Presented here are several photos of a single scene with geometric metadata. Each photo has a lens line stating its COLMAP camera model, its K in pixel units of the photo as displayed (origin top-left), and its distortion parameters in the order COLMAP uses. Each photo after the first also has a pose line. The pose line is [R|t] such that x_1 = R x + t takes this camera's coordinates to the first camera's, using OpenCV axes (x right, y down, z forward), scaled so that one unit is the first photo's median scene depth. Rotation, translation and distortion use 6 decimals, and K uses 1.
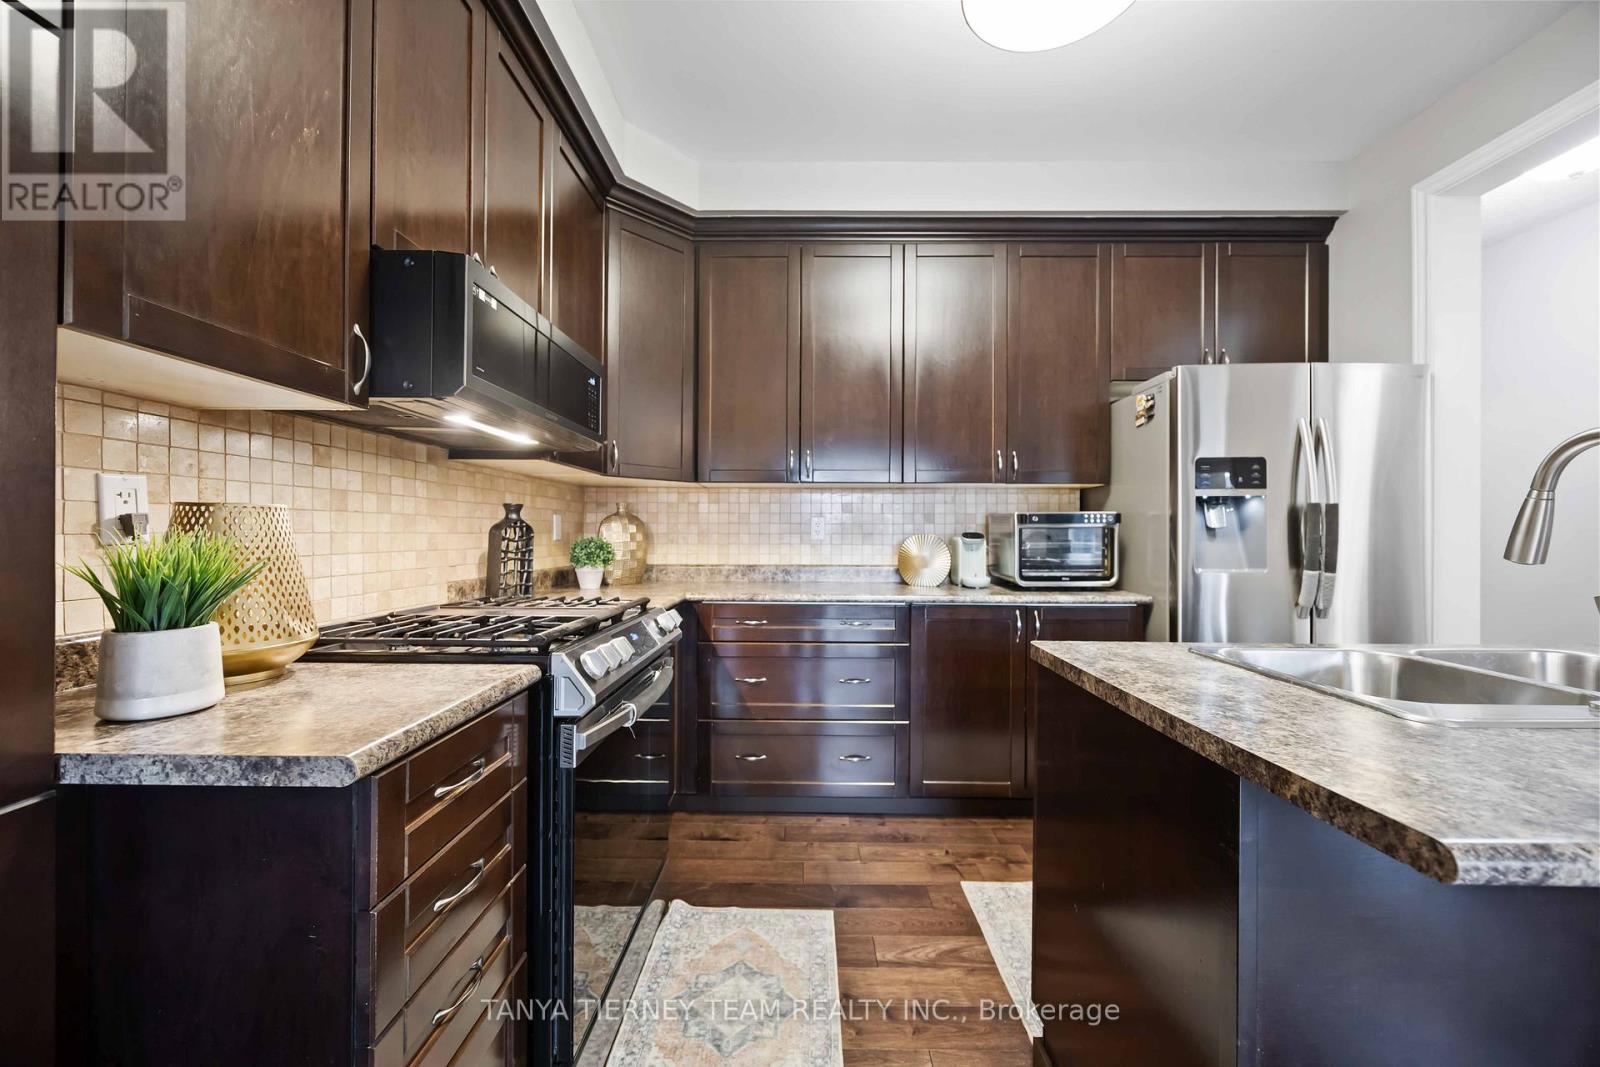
lens RADIAL K [[607.5, 0, 797.9], [0, 607.5, 530.6], [0, 0, 1]] dist [0.000844, 0.000090]
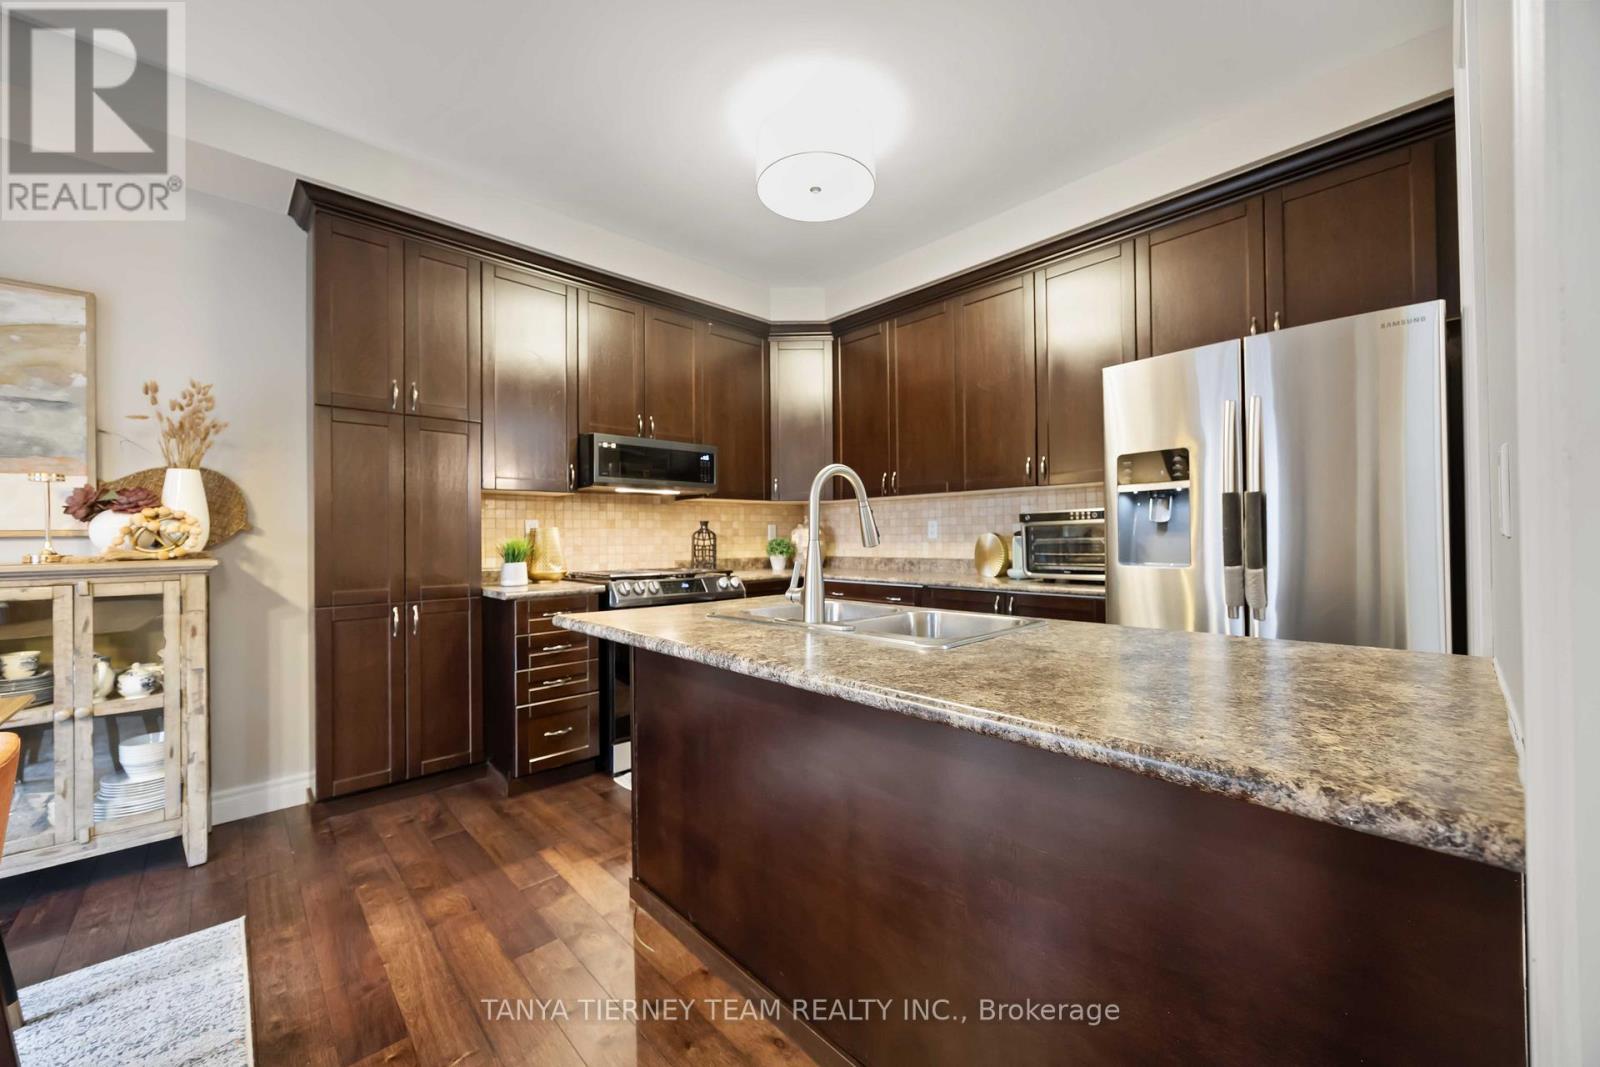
lens RADIAL K [[607.5, 0, 797.9], [0, 607.5, 530.6], [0, 0, 1]] dist [0.000844, 0.000090]
pose [[0.691719, -0.019134, -0.721913, 1.018845], [0.015479, 0.999812, -0.011668, 0.012221], [0.722001, -0.003103, 0.691885, -0.109122]]
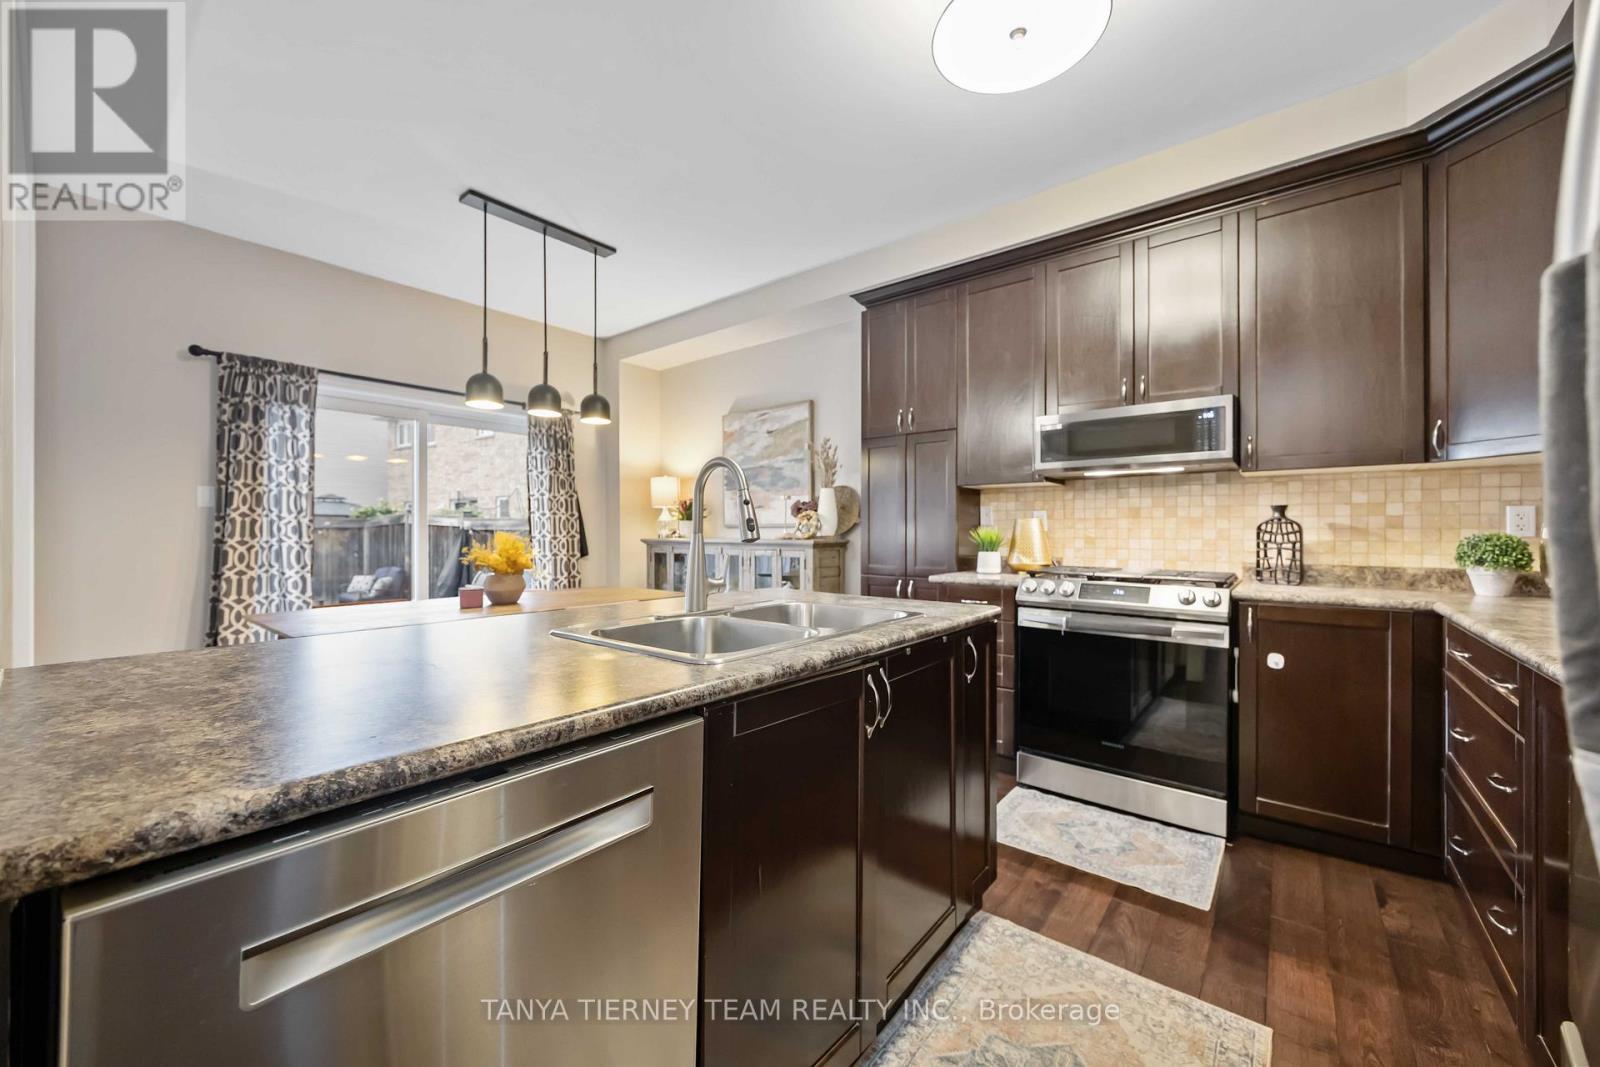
lens RADIAL K [[607.5, 0, 797.9], [0, 607.5, 530.6], [0, 0, 1]] dist [0.000844, 0.000090]
pose [[-0.624770, -0.003049, -0.780803, 1.025479], [-0.000717, 0.999994, -0.003331, 0.012306], [0.780808, -0.001521, -0.624769, 0.908141]]
